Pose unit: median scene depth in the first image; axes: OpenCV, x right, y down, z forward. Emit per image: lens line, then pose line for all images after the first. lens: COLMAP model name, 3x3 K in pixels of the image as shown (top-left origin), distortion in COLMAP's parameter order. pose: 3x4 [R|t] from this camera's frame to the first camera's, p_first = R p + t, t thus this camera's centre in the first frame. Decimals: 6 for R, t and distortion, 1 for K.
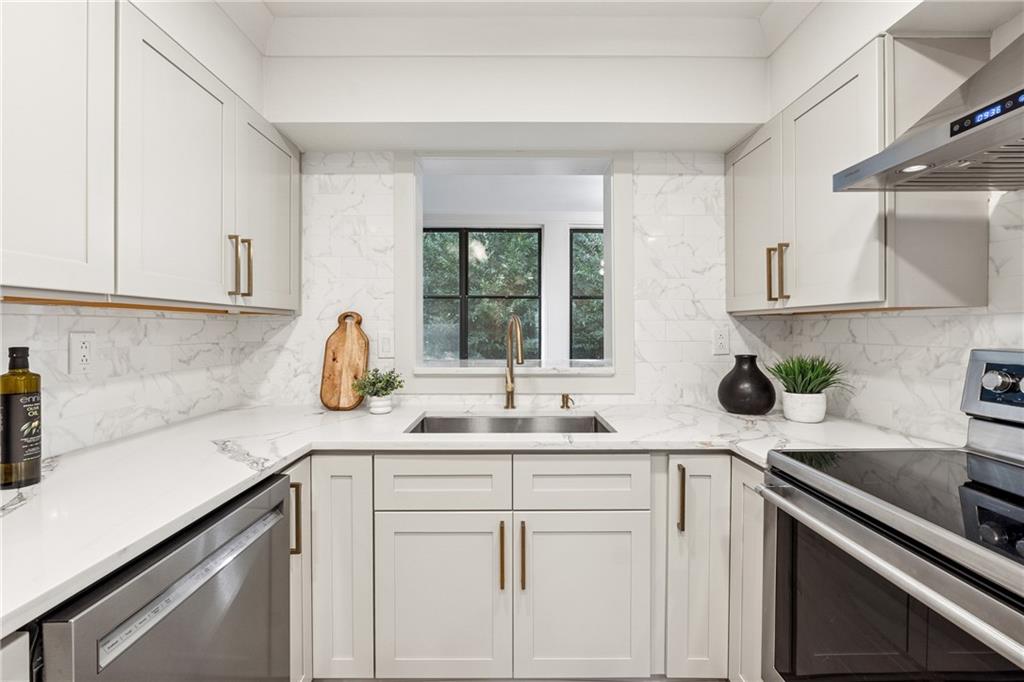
lens RADIAL K [[432.2, 0, 510.1], [0, 432.2, 333.5], [0, 0, 1]] dist [-0.016633, -0.000191]
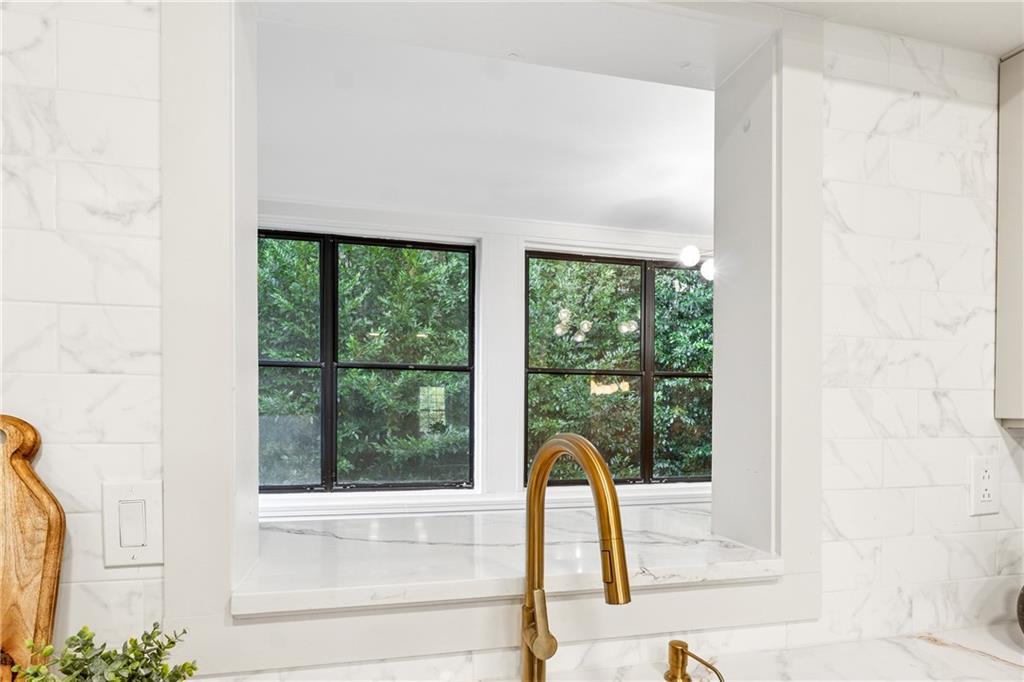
lens RADIAL K [[588.6, 0, 516.8], [0, 588.6, 421.1], [0, 0, 1]] dist [-0.012361, 0.001752]
pose [[0.970708, 0.001653, 0.240258, -0.122621], [-0.003660, 0.999962, 0.007910, -0.050155], [-0.240236, -0.008558, 0.970677, 0.530832]]
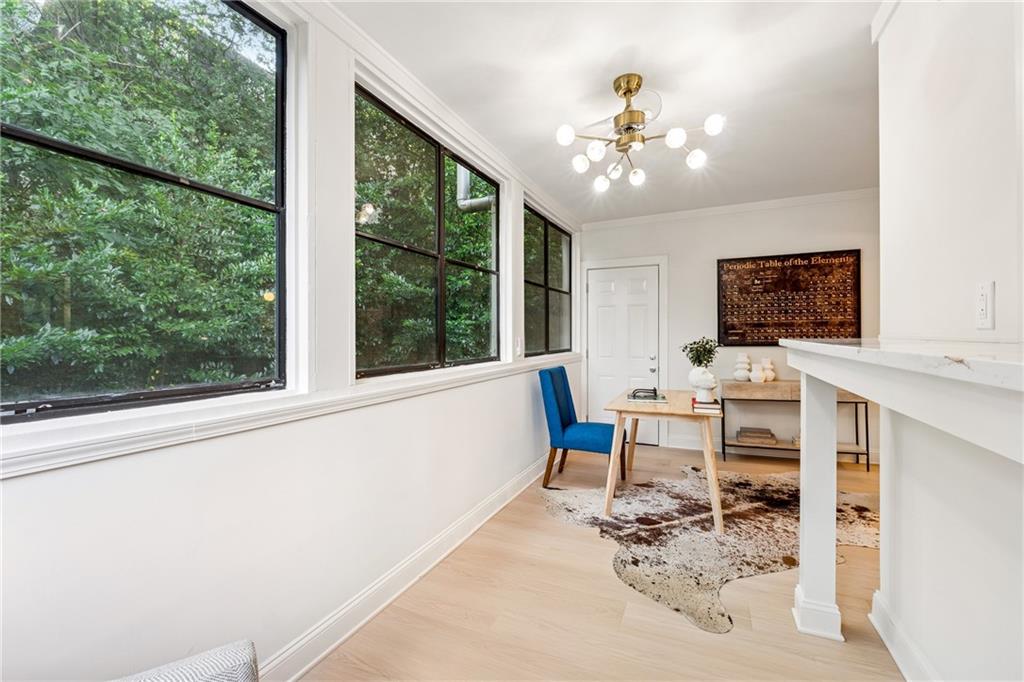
lens RADIAL K [[432.2, 0, 511.9], [0, 432.2, 335.4], [0, 0, 1]] dist [-0.016633, -0.000191]
pose [[0.419811, -0.003169, 0.907606, -0.399374], [0.010988, 0.999938, -0.001591, 0.056915], [-0.907545, 0.010641, 0.419820, 1.417079]]
